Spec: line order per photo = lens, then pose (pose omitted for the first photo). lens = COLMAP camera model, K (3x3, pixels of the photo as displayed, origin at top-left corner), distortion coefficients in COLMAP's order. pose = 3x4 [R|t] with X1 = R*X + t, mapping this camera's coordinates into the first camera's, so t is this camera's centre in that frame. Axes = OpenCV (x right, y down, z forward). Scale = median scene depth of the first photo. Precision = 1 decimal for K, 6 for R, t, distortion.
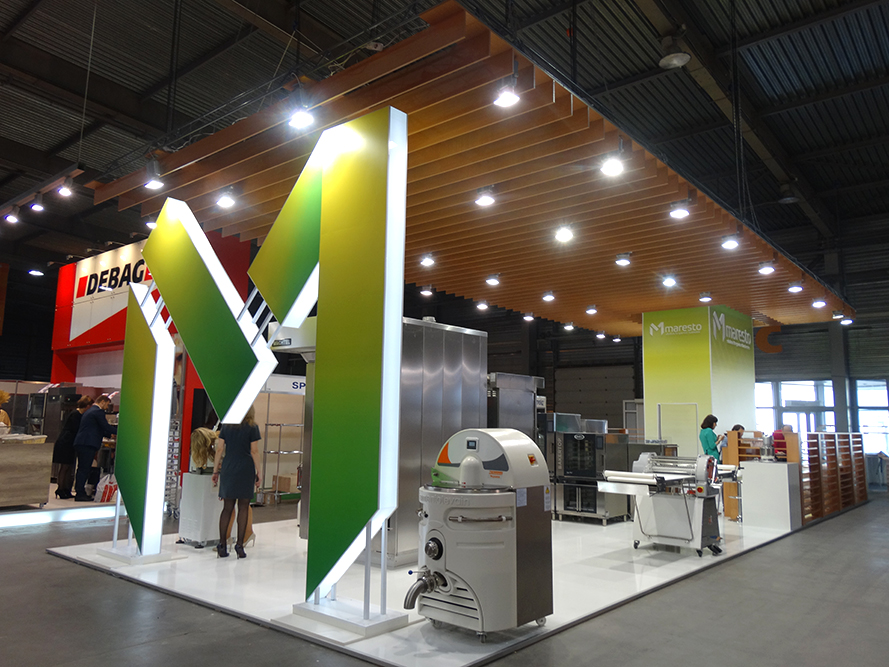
lens RADIAL K [[671.6, 0, 460.8], [0, 671.6, 331.7], [0, 0, 1]] dist [0.018460, 0.000873]
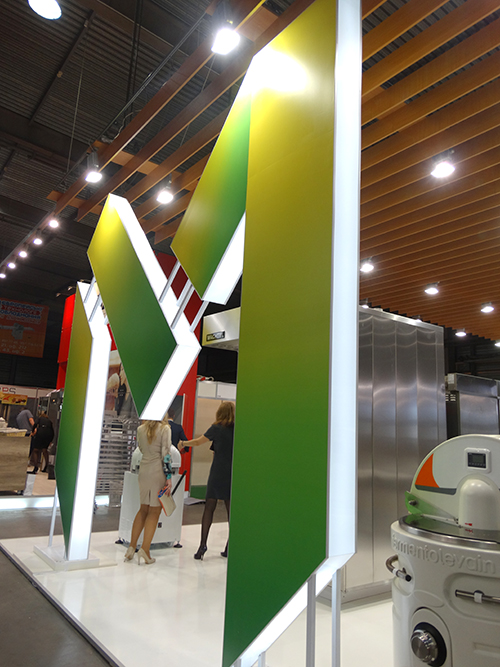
lens RADIAL K [[503.9, 0, 254.8], [0, 503.9, 333.6], [0, 0, 1]] dist [0.018460, 0.000873]
pose [[0.971998, -0.010020, -0.234774, -0.058451], [-0.004251, 0.998177, -0.060202, 0.065670], [0.234949, 0.059514, 0.970184, 0.400086]]
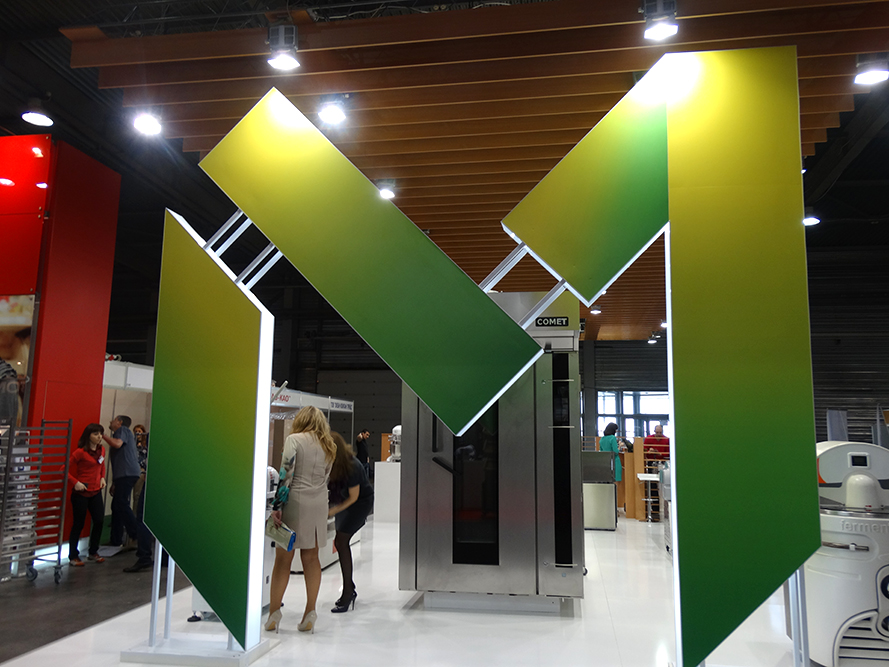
lens RADIAL K [[671.6, 0, 444.4], [0, 671.6, 339.6], [0, 0, 1]] dist [0.018460, 0.000873]
pose [[0.863025, 0.063596, 0.501141, -0.717254], [-0.066260, 0.997724, -0.012504, 0.048488], [-0.500796, -0.022414, 0.865275, 0.423744]]
